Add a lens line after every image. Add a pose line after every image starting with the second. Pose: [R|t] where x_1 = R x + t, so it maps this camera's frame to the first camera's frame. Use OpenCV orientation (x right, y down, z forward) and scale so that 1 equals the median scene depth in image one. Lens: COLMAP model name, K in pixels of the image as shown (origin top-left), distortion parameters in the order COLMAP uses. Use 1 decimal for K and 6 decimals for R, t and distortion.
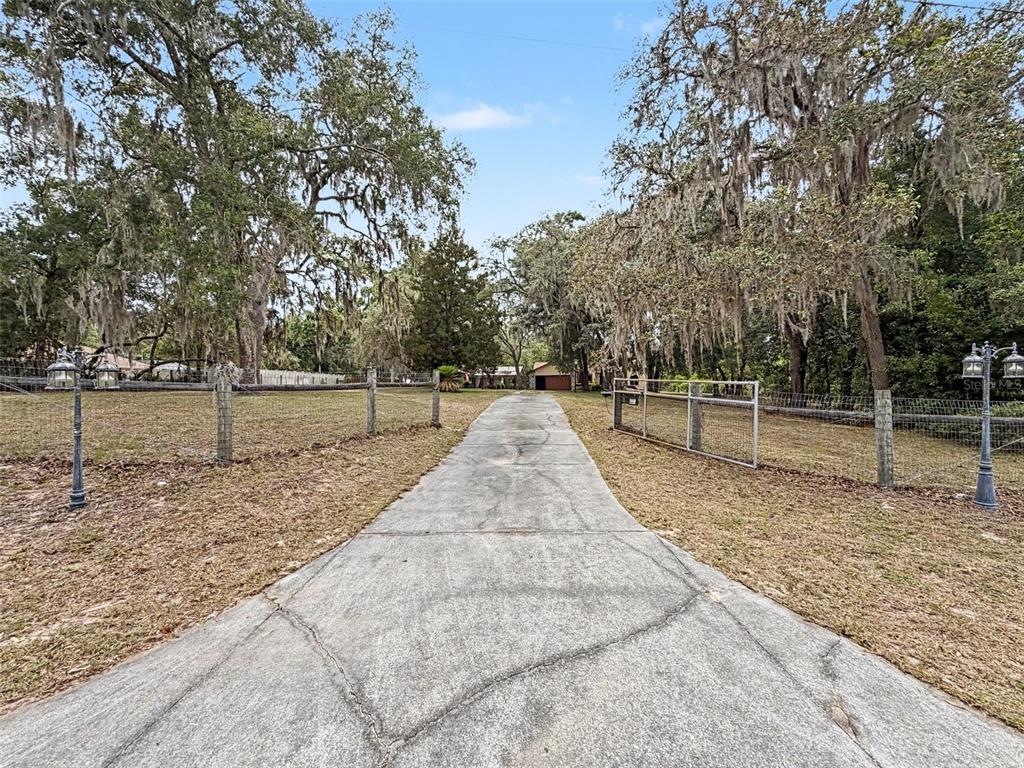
lens RADIAL K [[411.3, 0, 514.9], [0, 411.3, 384.2], [0, 0, 1]] dist [0.000060, 0.000390]
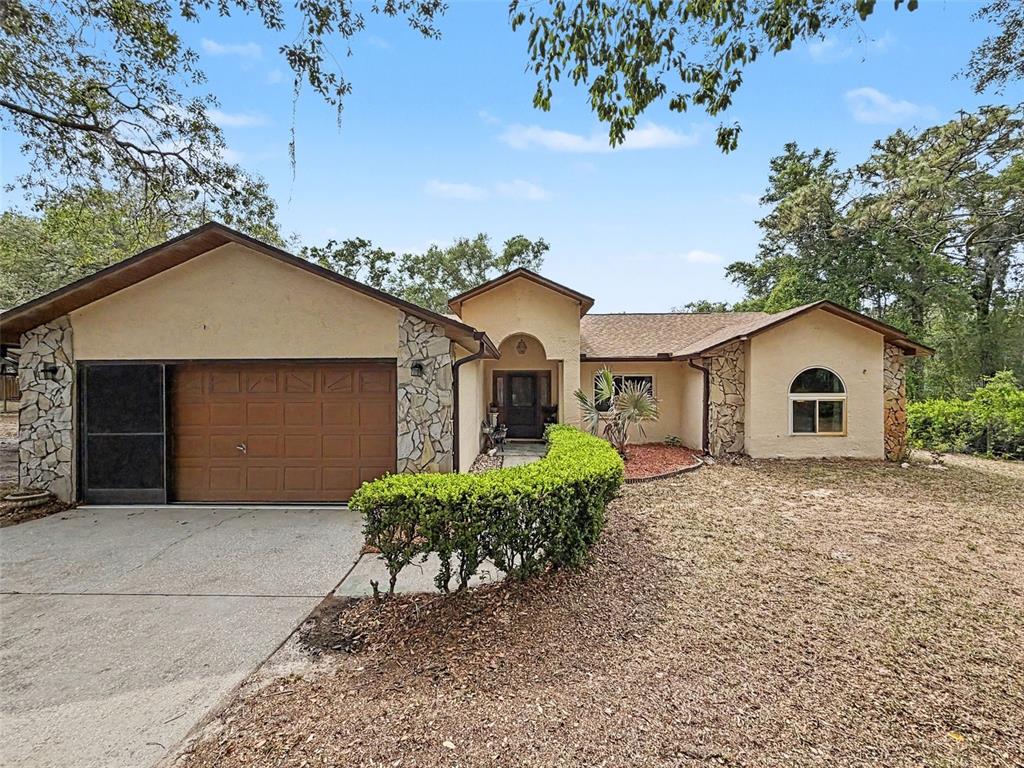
lens RADIAL K [[411.3, 0, 514.9], [0, 411.3, 384.2], [0, 0, 1]] dist [0.000060, 0.000390]
pose [[0.987925, 0.007598, 0.154747, 1.099612], [-0.006740, 0.999959, -0.006065, -0.109564], [-0.154786, 0.004949, 0.987936, 6.428343]]
